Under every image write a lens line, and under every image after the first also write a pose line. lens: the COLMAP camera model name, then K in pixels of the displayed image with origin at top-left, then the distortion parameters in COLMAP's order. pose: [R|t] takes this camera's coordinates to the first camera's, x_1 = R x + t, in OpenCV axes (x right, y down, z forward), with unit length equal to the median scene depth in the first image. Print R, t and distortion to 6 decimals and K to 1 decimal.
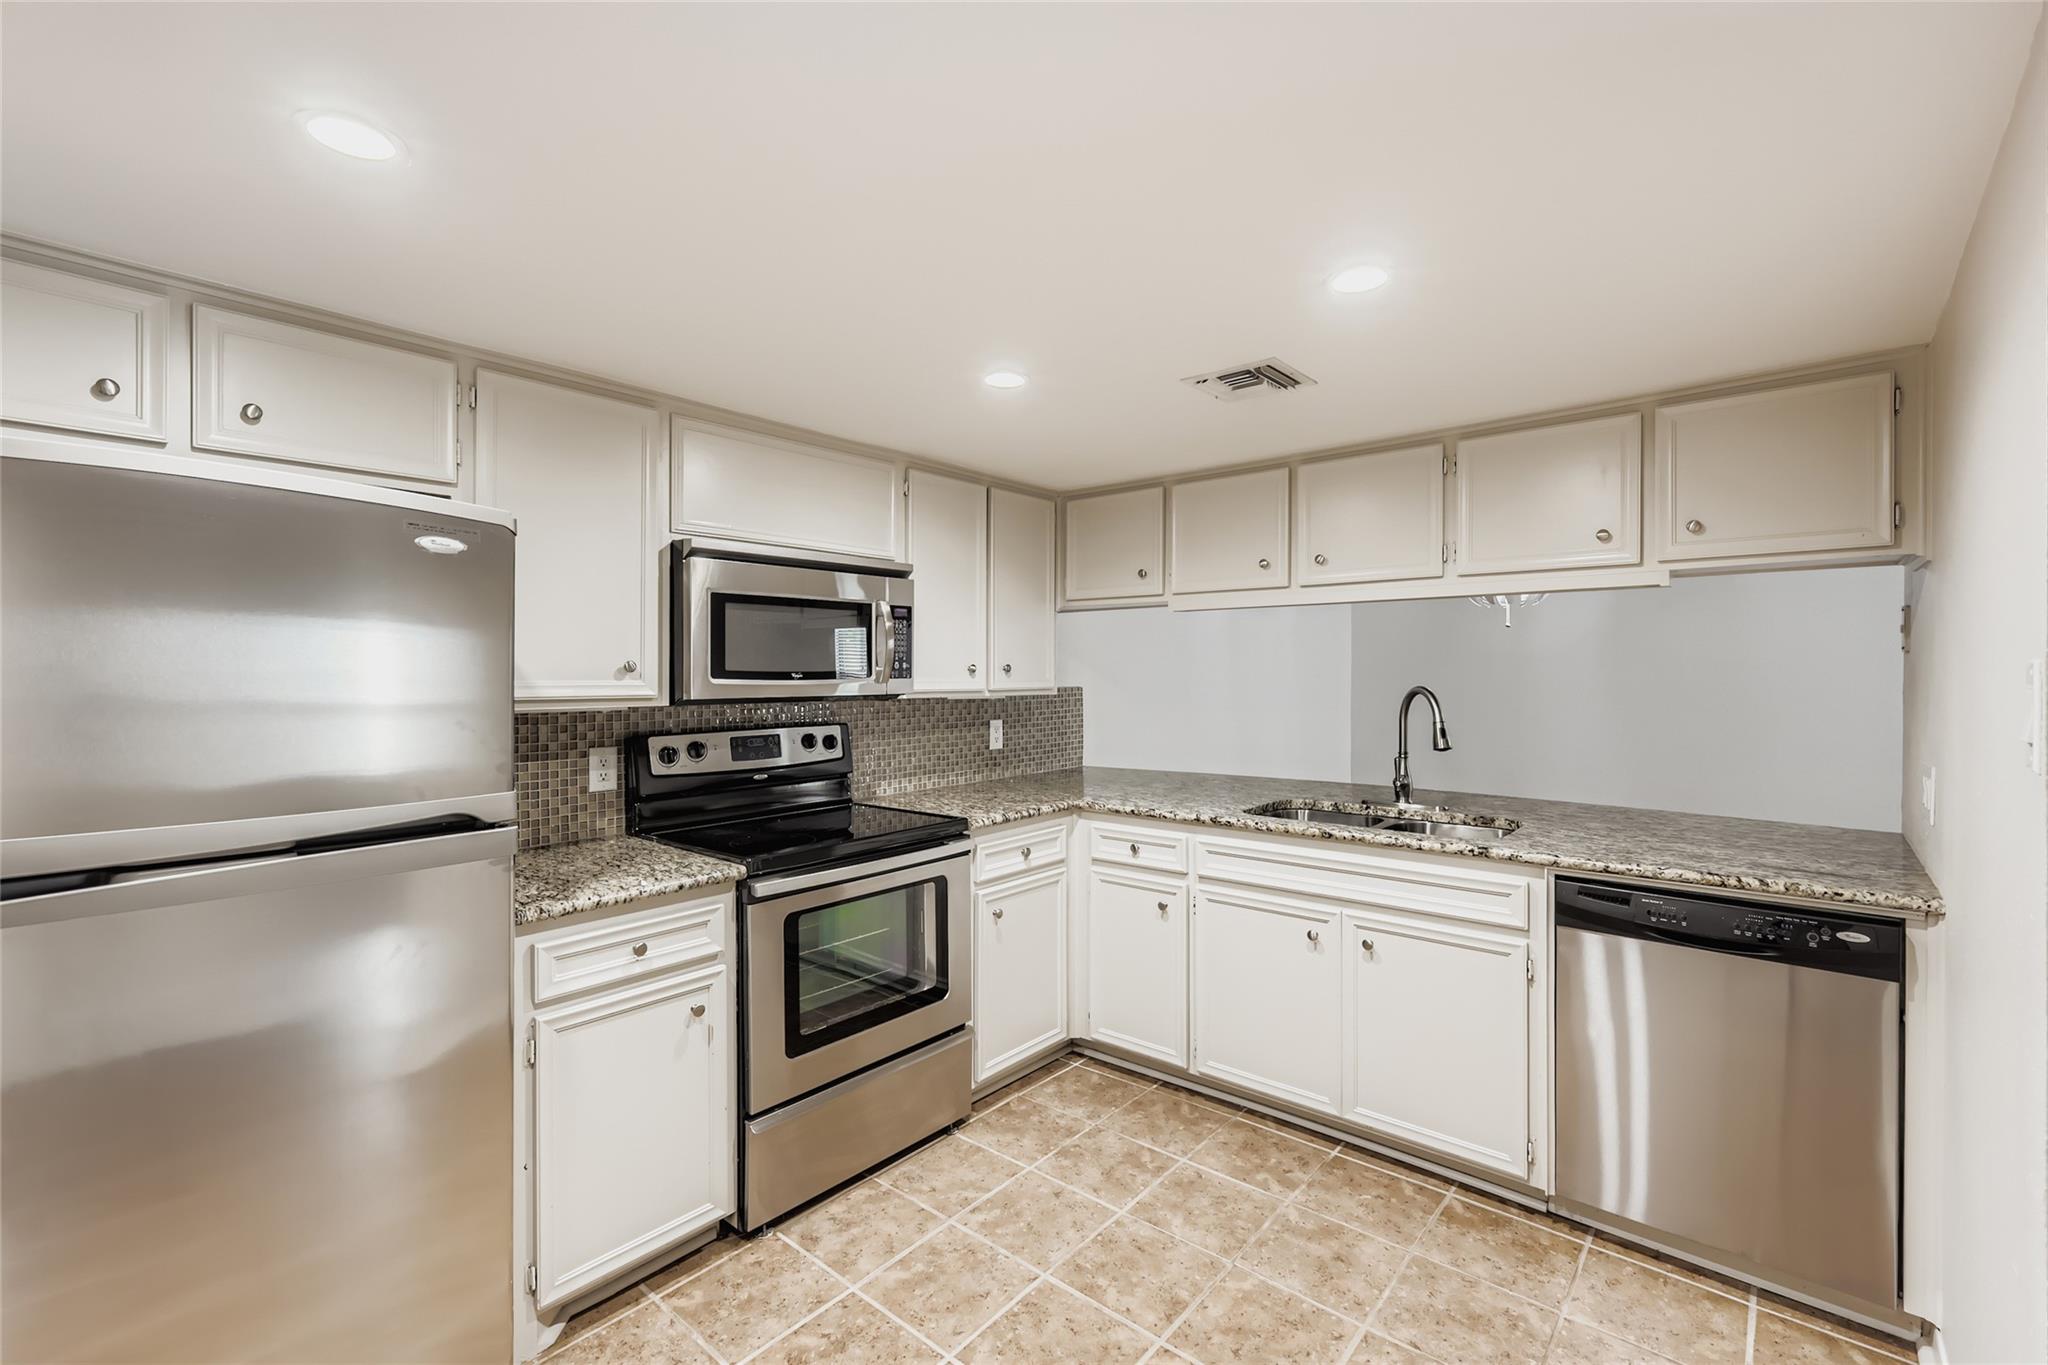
lens RADIAL K [[899.5, 0, 1024.0], [0, 899.5, 682.5], [0, 0, 1]] dist [0.002123, 0.000201]
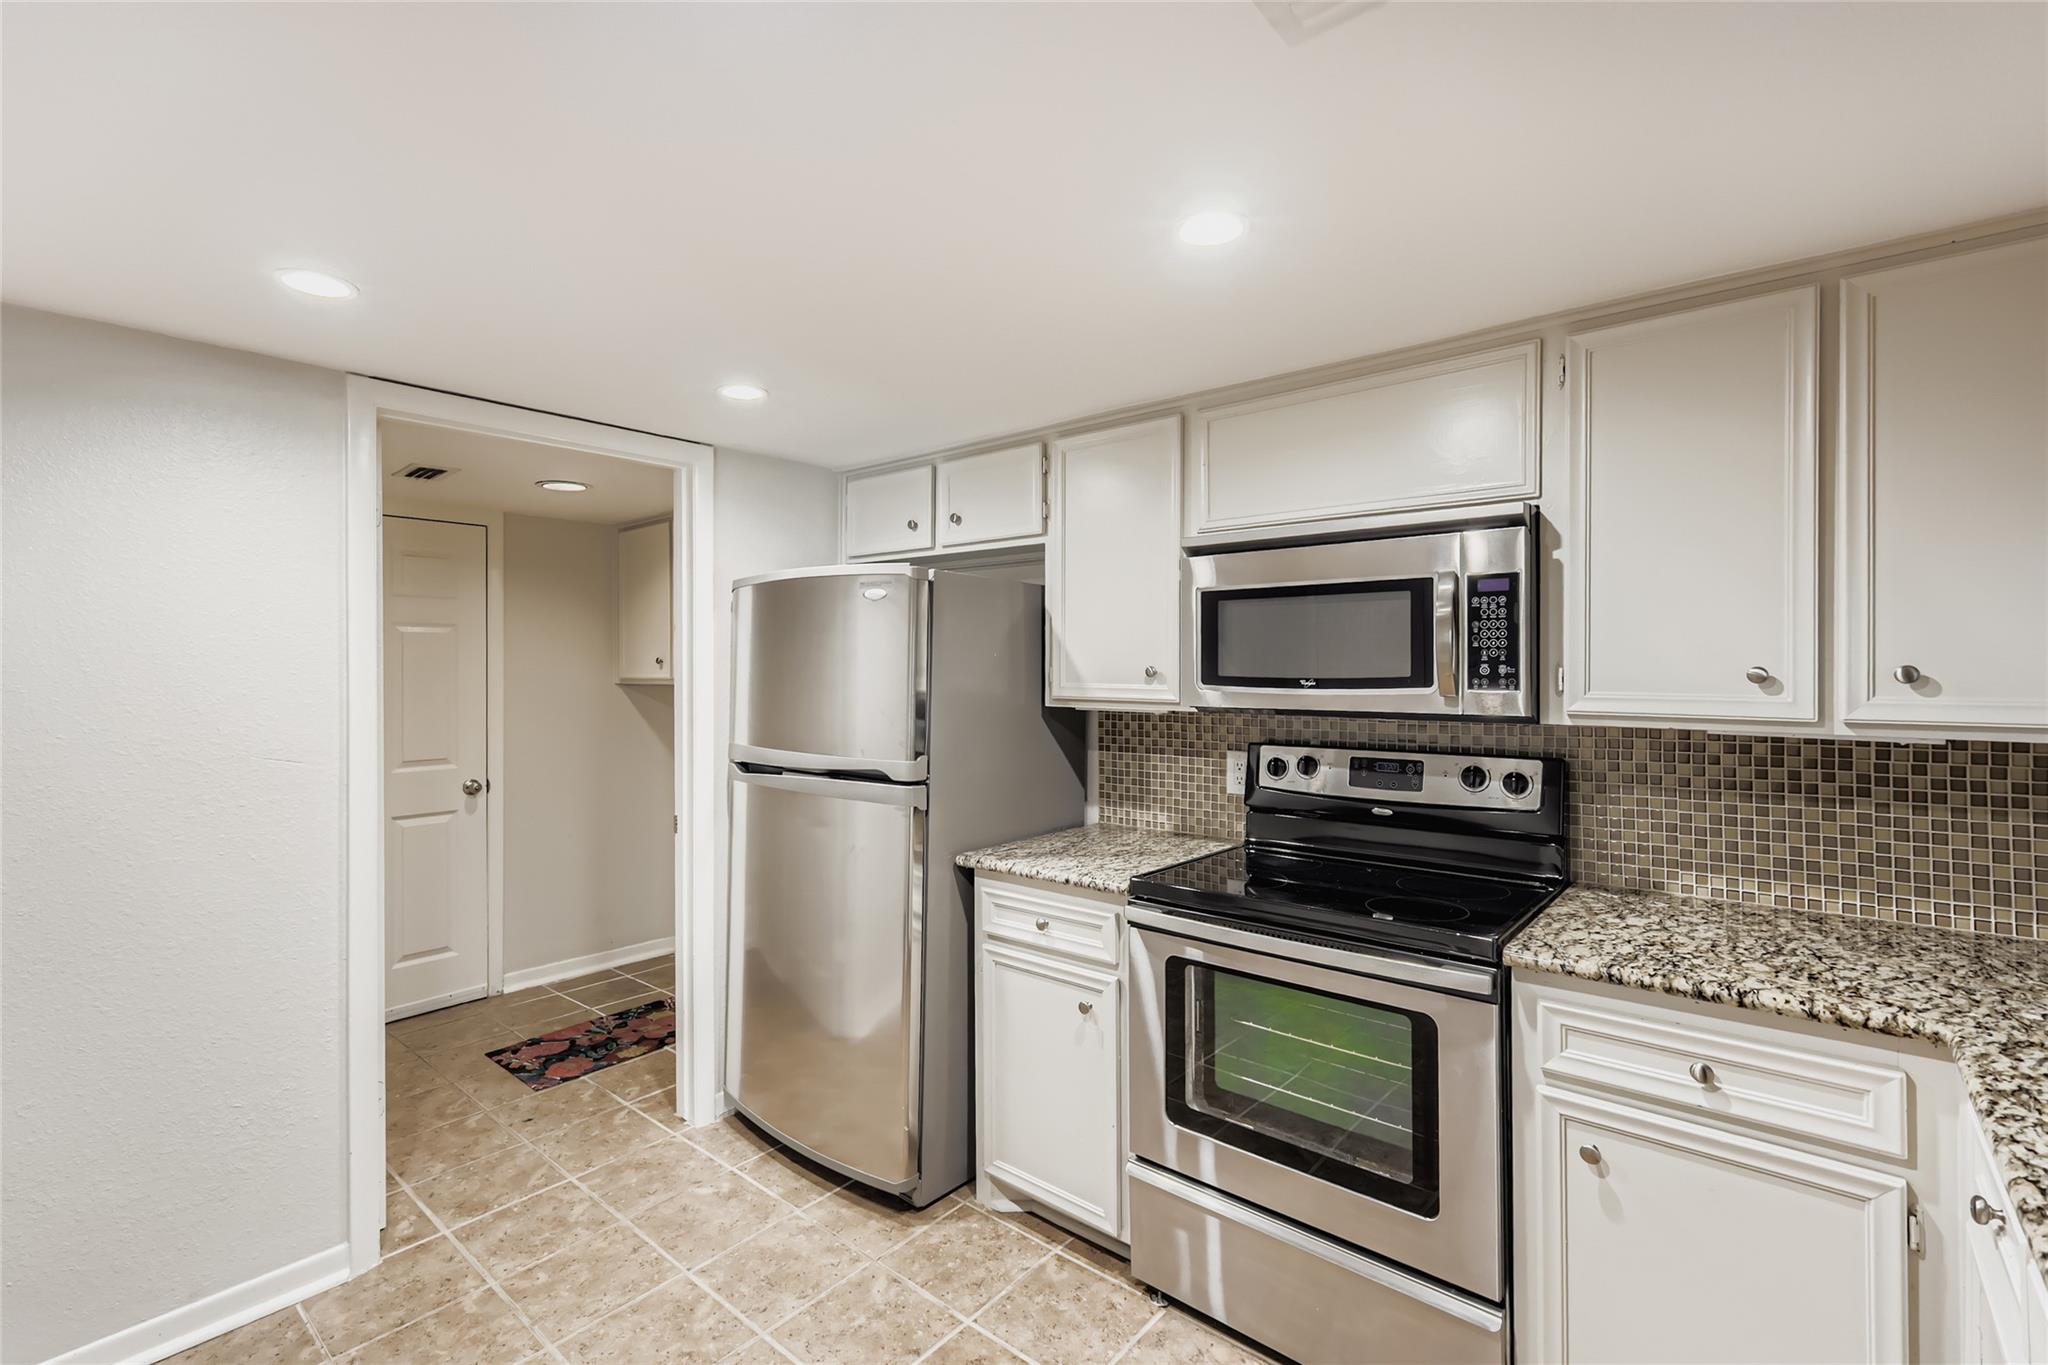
lens RADIAL K [[901.8, 0, 1019.6], [0, 901.8, 673.4], [0, 0, 1]] dist [-0.000158, 0.000662]
pose [[0.007036, 0.005501, -0.999960, 0.529304], [-0.012999, 0.999901, 0.005409, -0.016781], [0.999891, 0.012961, 0.007106, 0.731085]]
